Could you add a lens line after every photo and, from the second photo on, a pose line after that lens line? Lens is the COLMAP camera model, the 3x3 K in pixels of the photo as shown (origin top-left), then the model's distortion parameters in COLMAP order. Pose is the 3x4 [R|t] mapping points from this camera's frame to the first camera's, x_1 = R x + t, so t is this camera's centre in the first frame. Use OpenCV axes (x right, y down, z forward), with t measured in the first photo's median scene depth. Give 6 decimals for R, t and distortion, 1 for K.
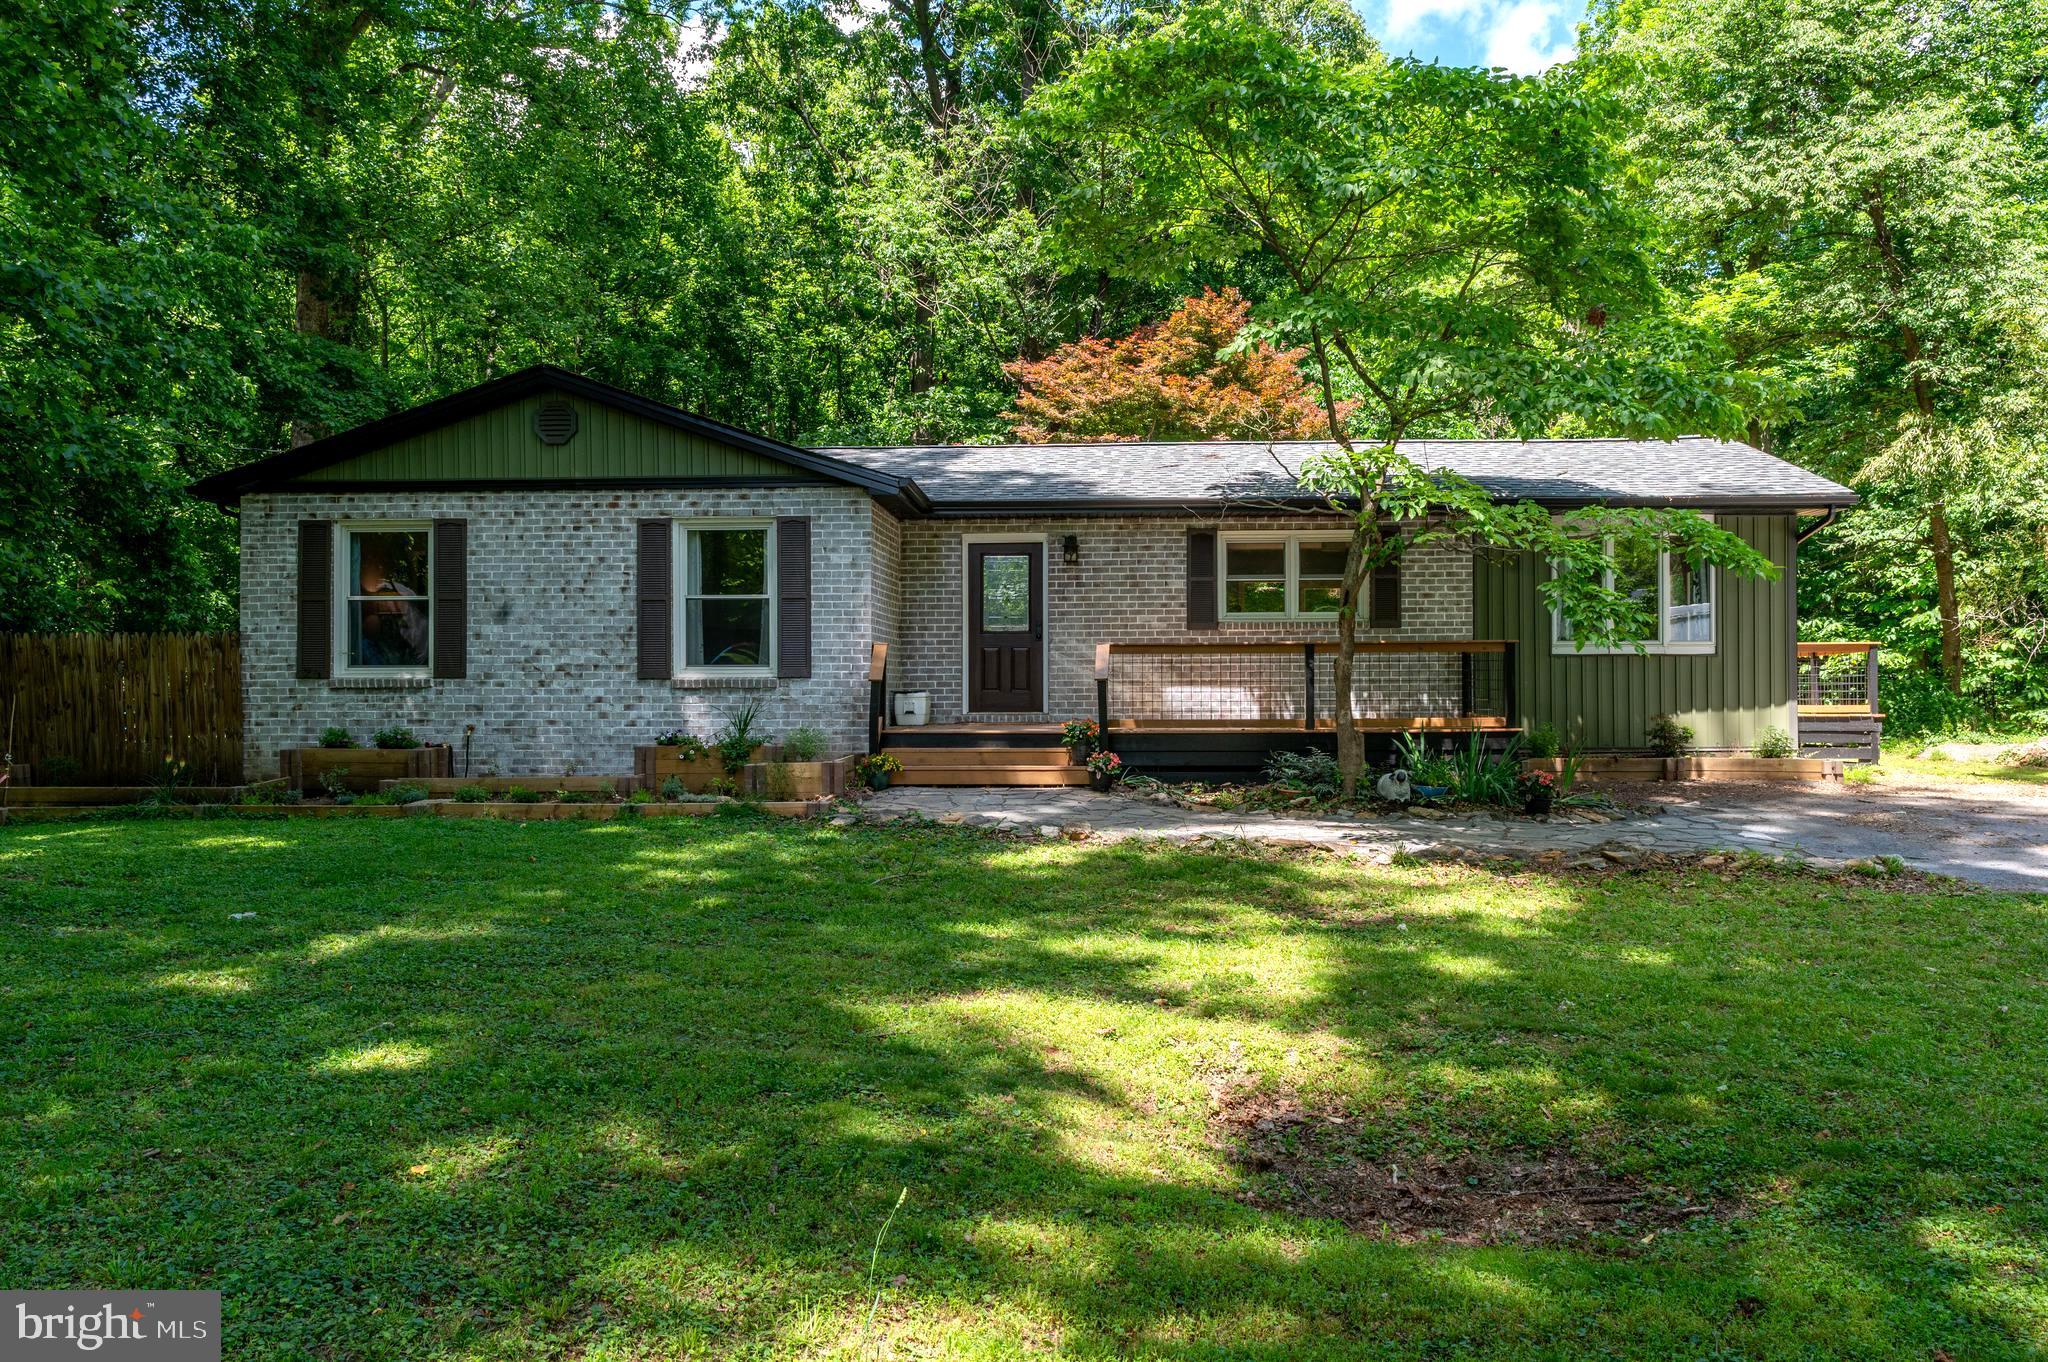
lens RADIAL K [[1519.9, 0, 1024.0], [0, 1519.9, 681.0], [0, 0, 1]] dist [-0.001792, -0.000165]
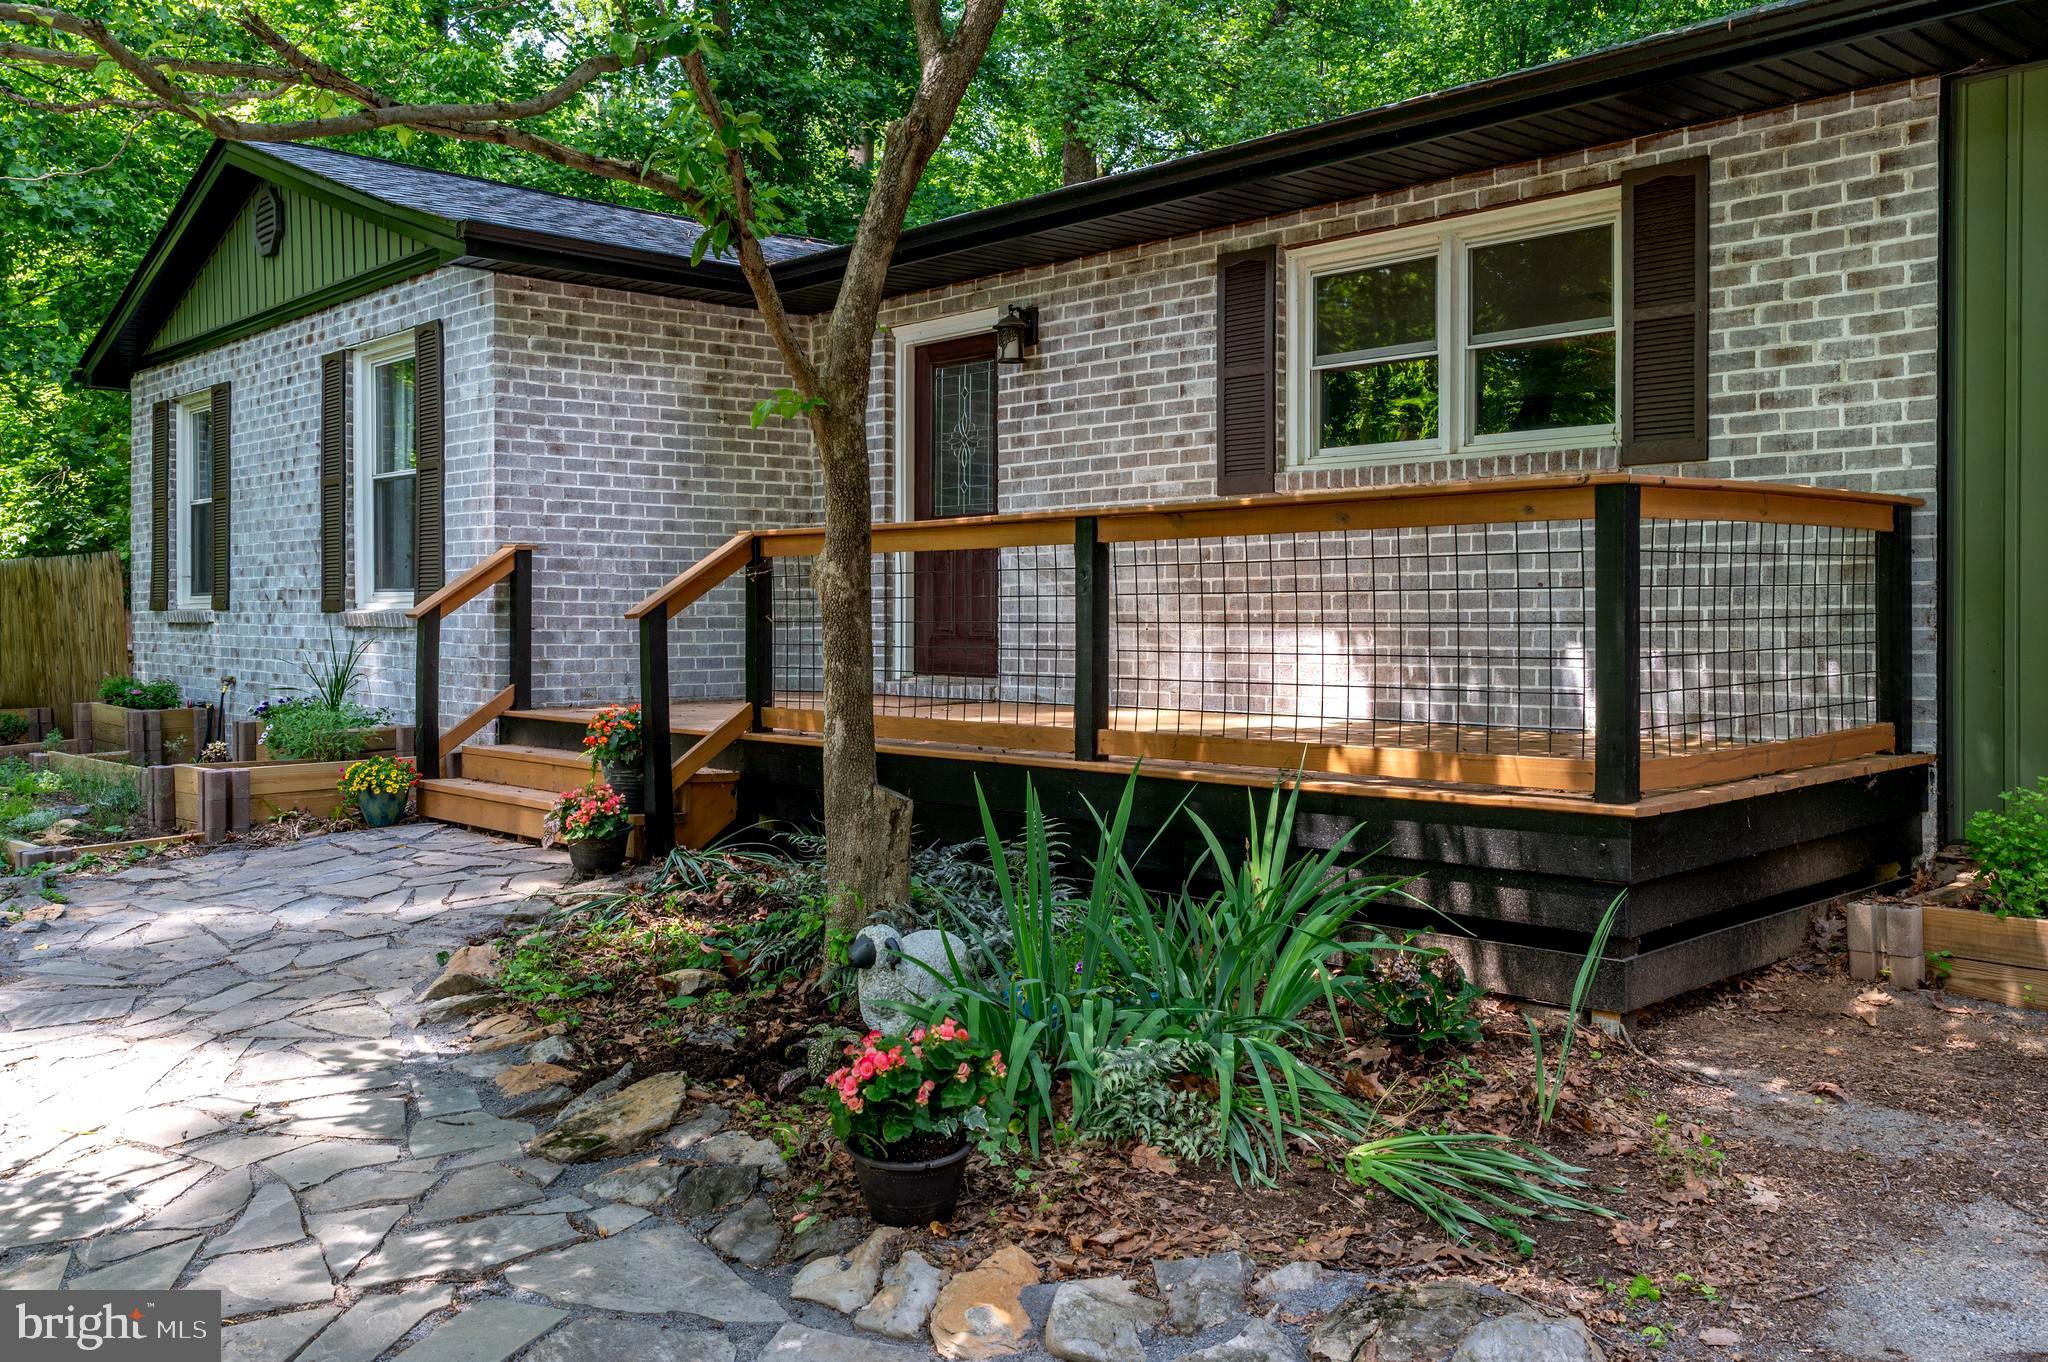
lens RADIAL K [[1747.3, 0, 1022.3], [0, 1747.3, 633.1], [0, 0, 1]] dist [0.009877, 0.004915]
pose [[0.708998, 0.010223, -0.705136, 0.456391], [0.000540, 0.999887, 0.015038, -0.002996], [0.705210, -0.011043, 0.708912, 0.682983]]
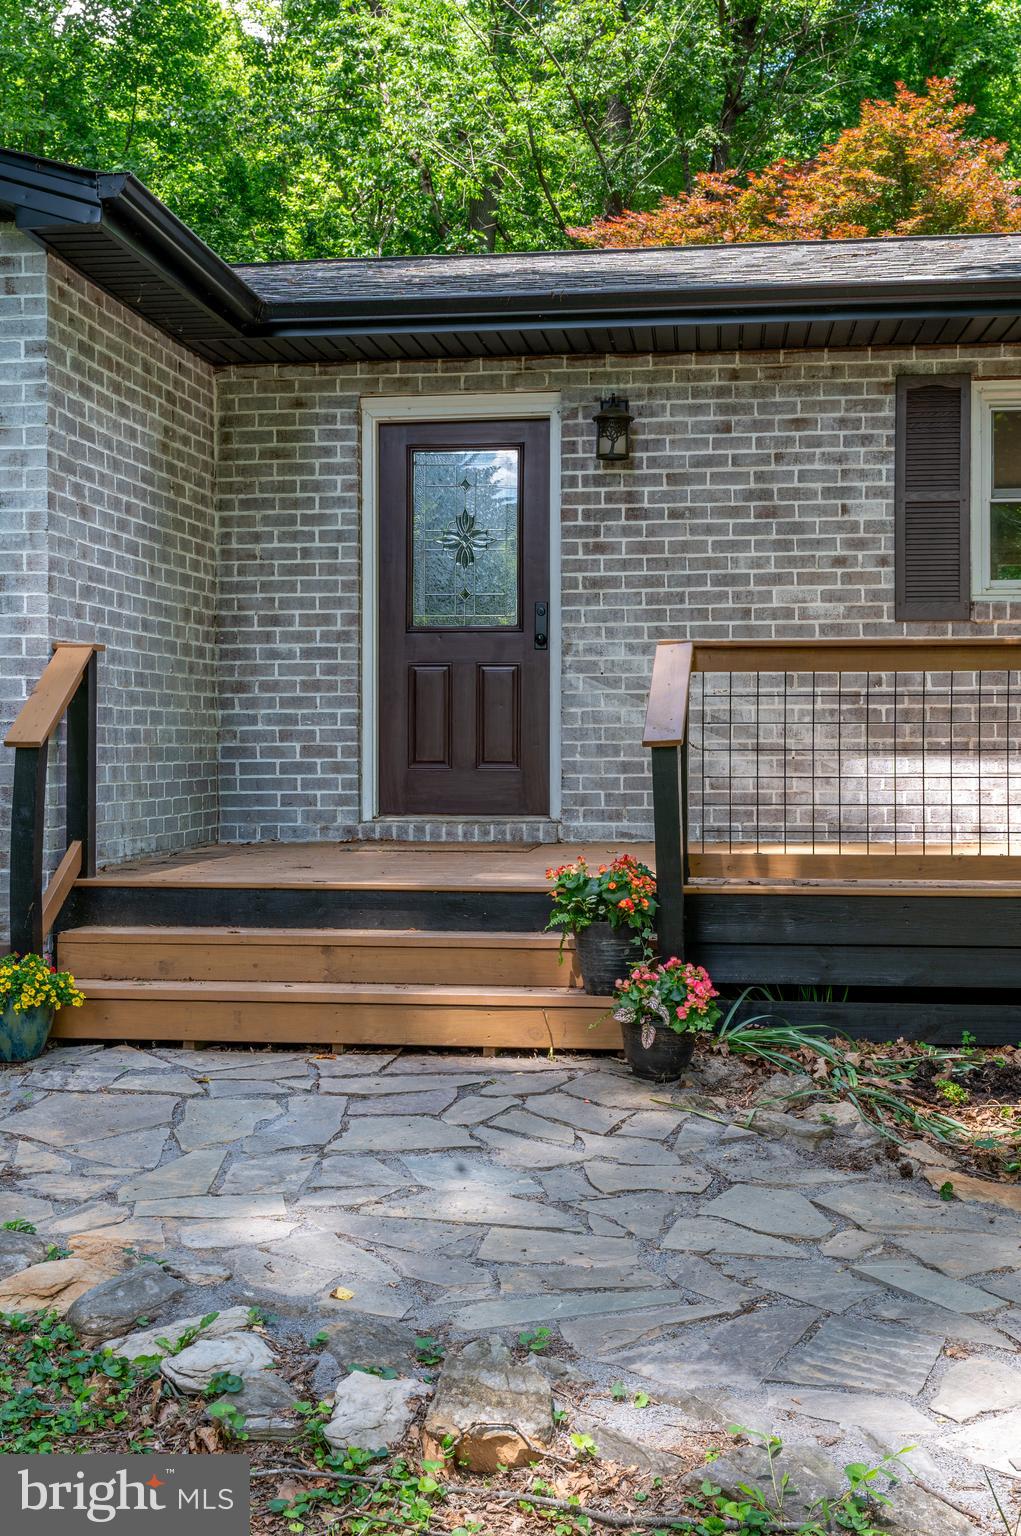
lens RADIAL K [[1742.9, 0, 510.5], [0, 1742.9, 768.0], [0, 0, 1]] dist [-0.003607, 0.011401]
pose [[0.996764, 0.003535, -0.080310, 0.045672], [-0.002028, 0.999820, 0.018842, -0.002593], [0.080362, -0.018618, 0.996592, 0.574323]]
